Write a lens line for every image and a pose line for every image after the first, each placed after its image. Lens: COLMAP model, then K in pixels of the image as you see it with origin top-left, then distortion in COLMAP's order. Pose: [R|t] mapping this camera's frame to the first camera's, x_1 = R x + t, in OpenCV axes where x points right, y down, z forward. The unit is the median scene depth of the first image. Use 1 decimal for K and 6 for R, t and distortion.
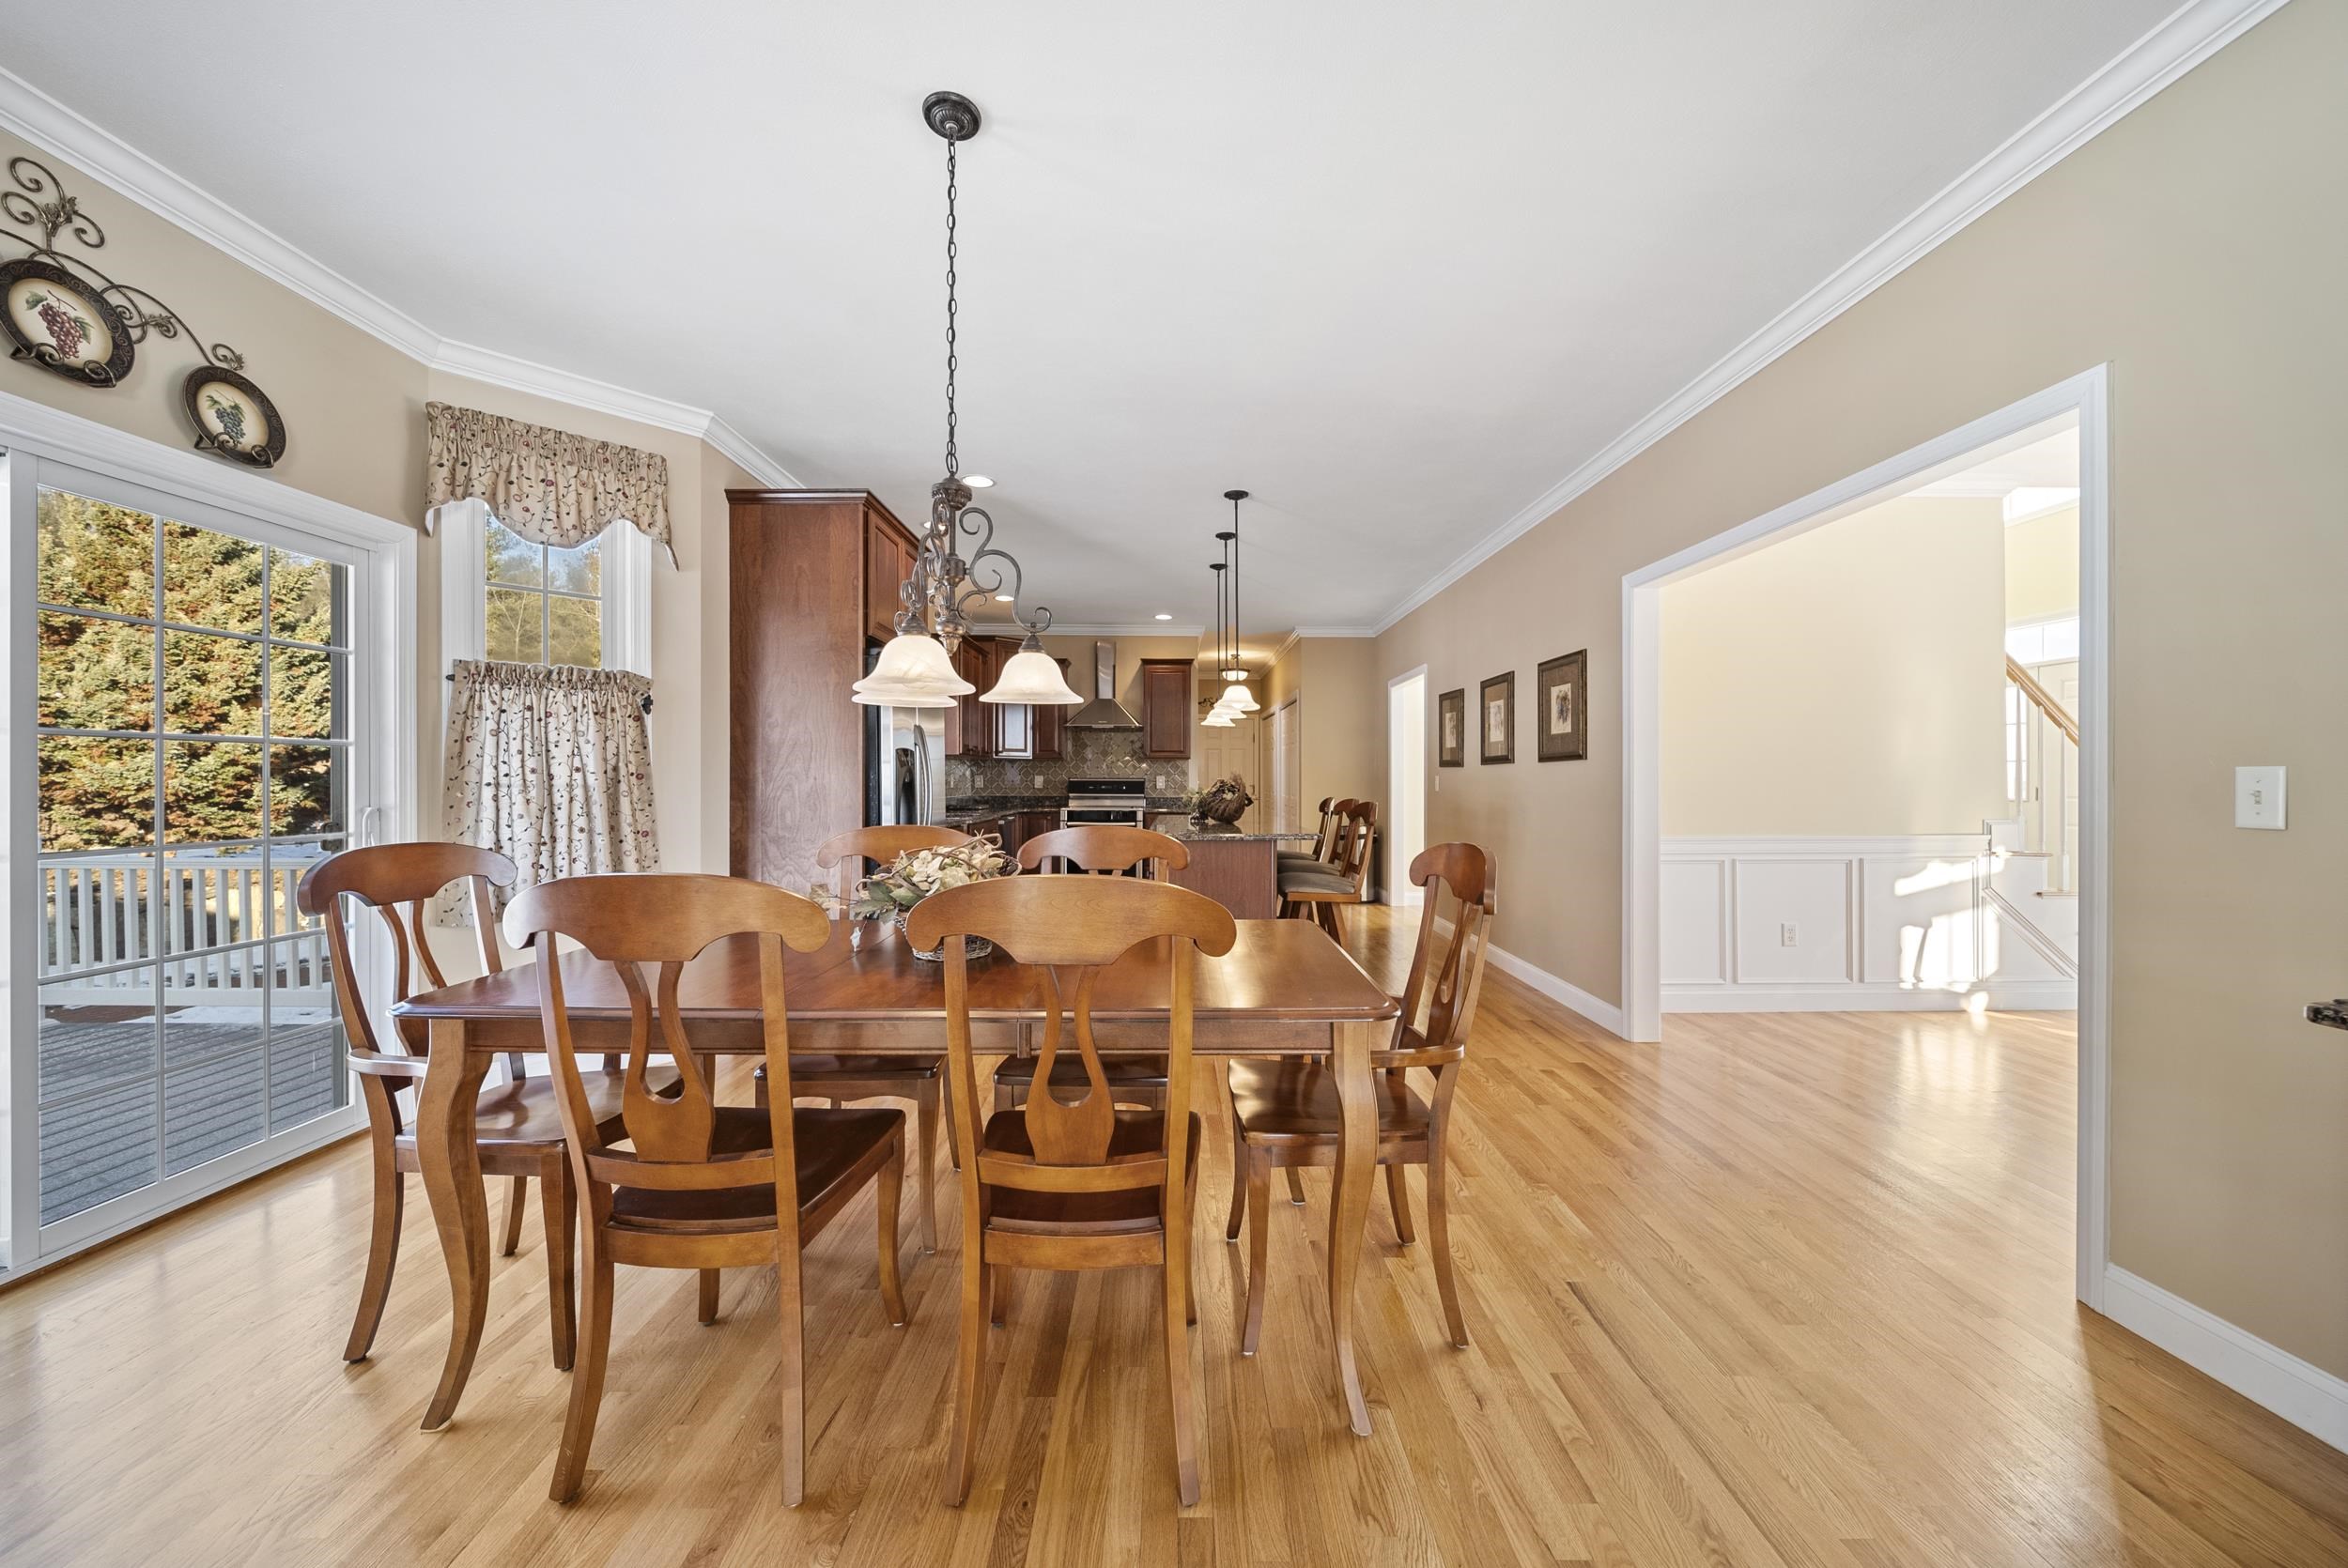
lens RADIAL K [[834.2, 0, 1191.2], [0, 834.2, 785.4], [0, 0, 1]] dist [-0.001827, -0.001047]
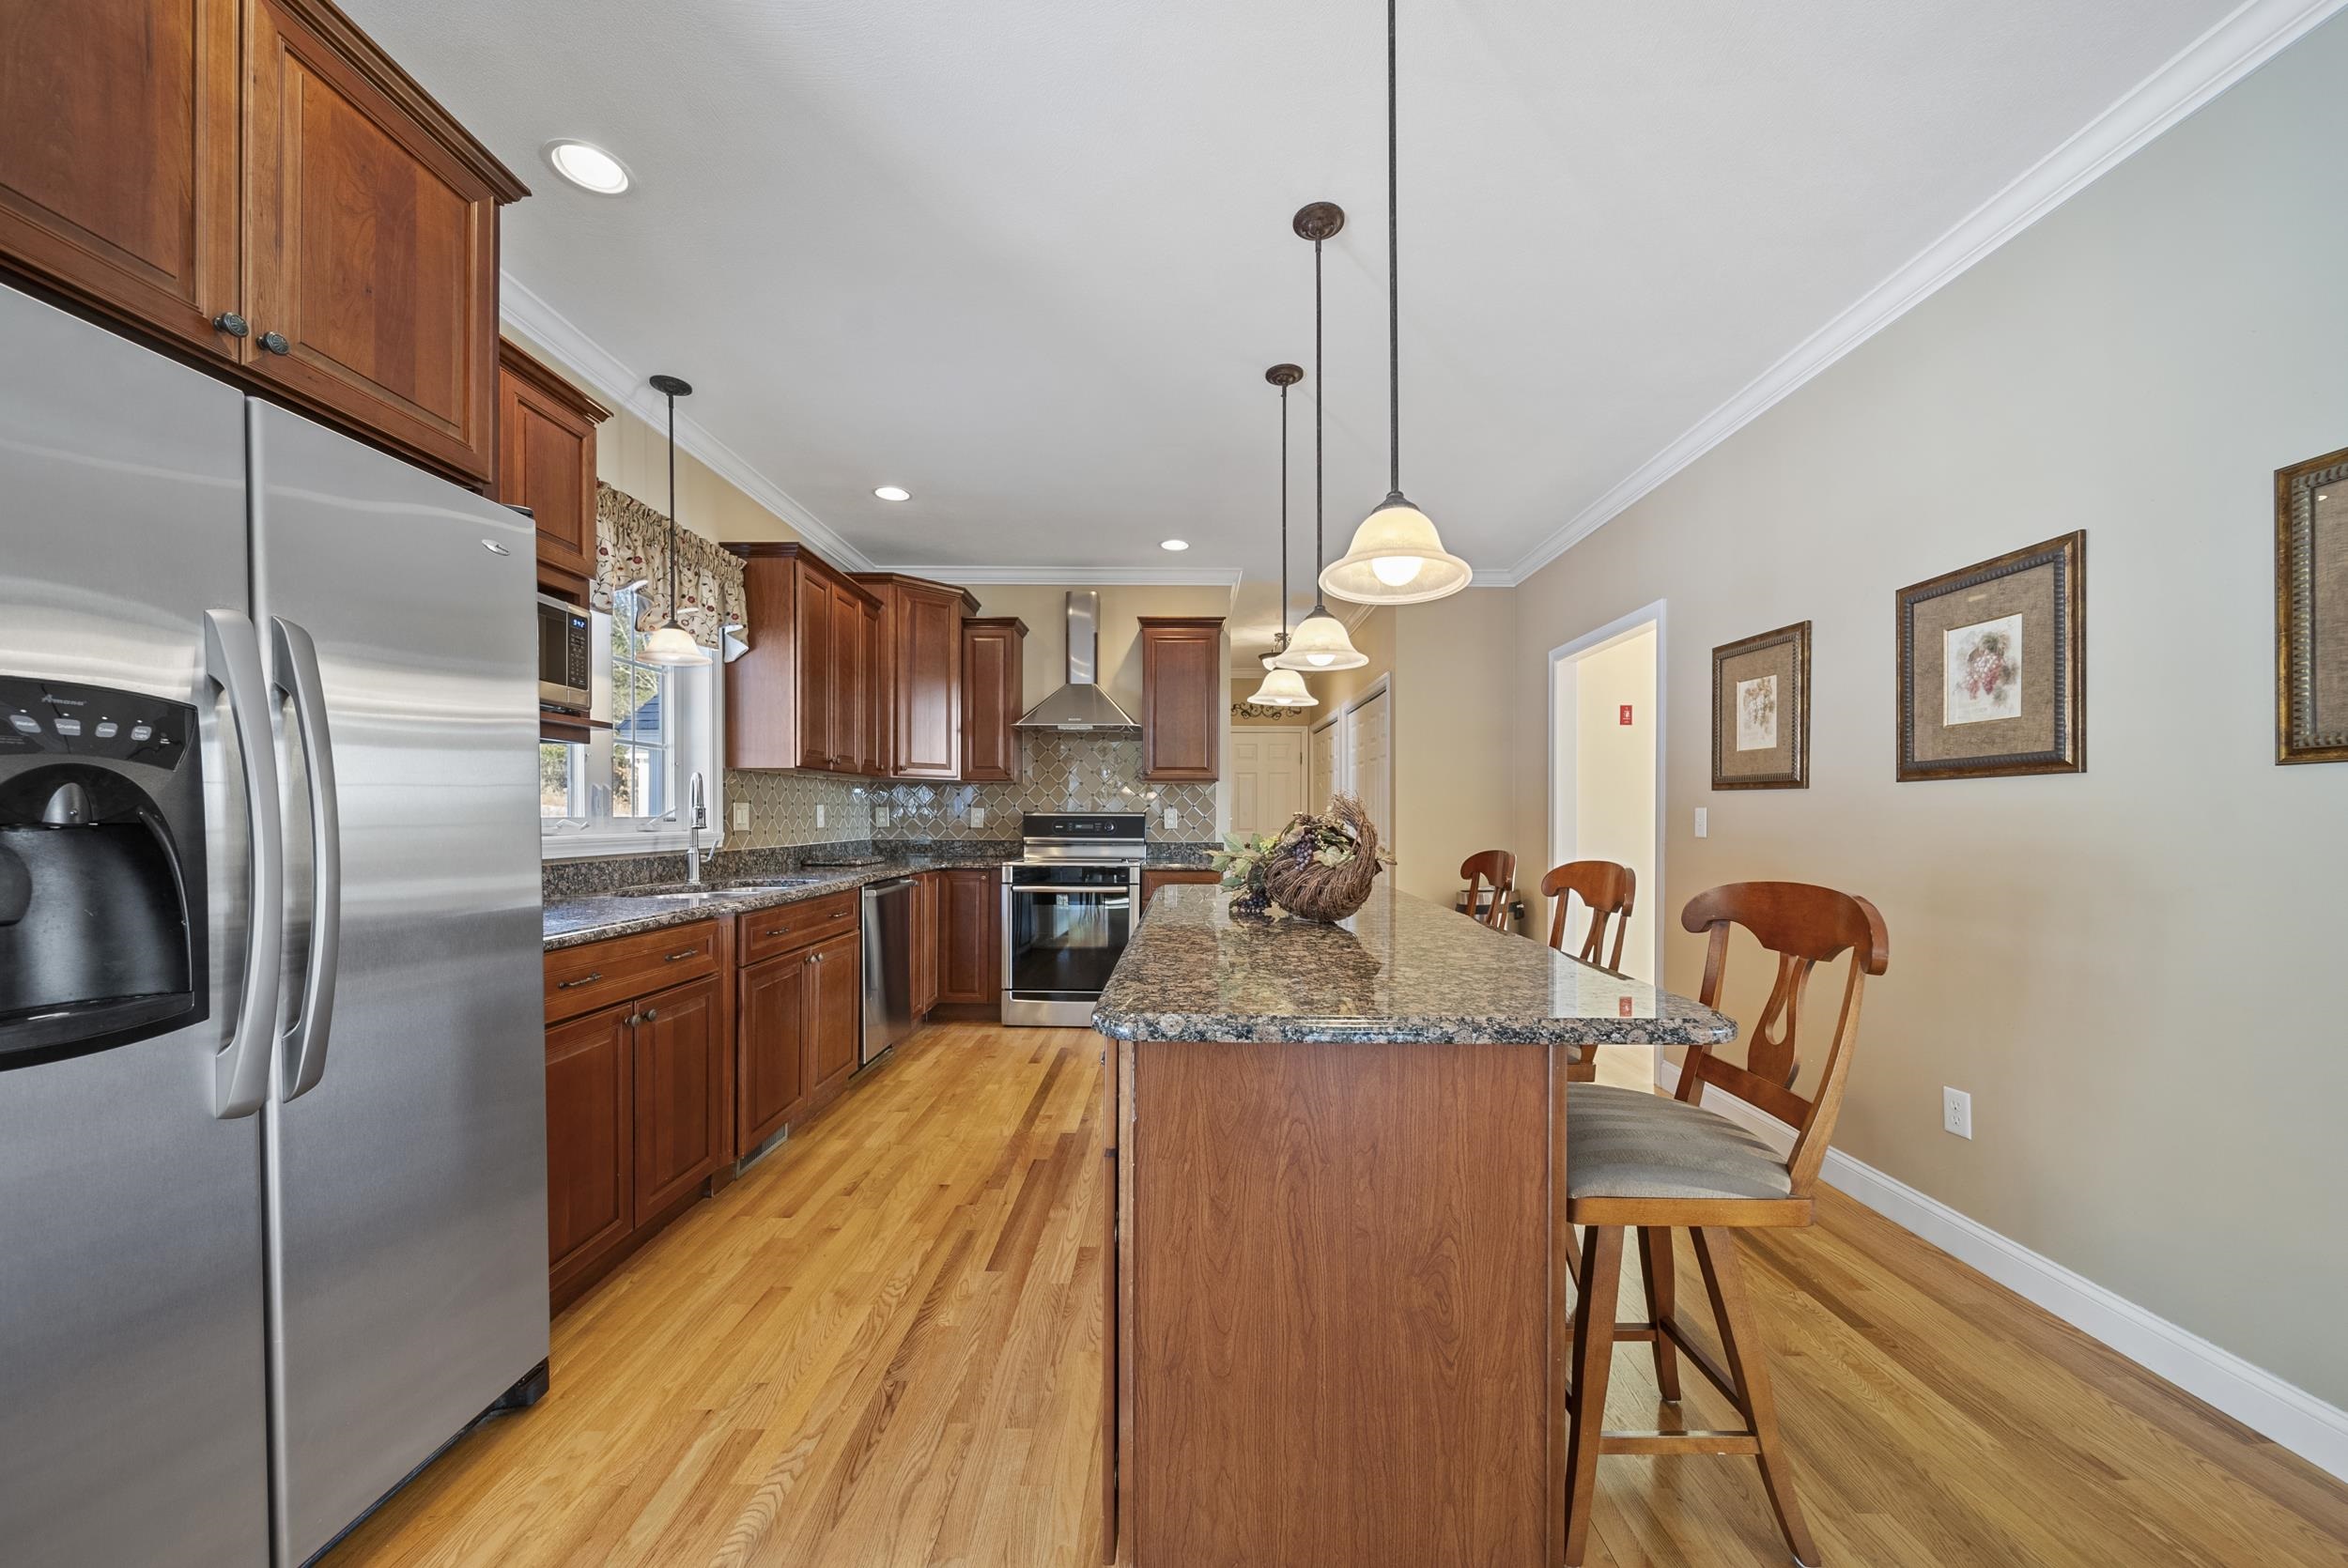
lens RADIAL K [[834.2, 0, 1191.5], [0, 834.2, 818.3], [0, 0, 1]] dist [-0.001827, -0.001047]
pose [[0.999775, -0.000203, -0.021211, -0.008263], [0.000177, 0.999999, -0.001216, -0.003473], [0.021212, 0.001212, 0.999774, 0.388164]]
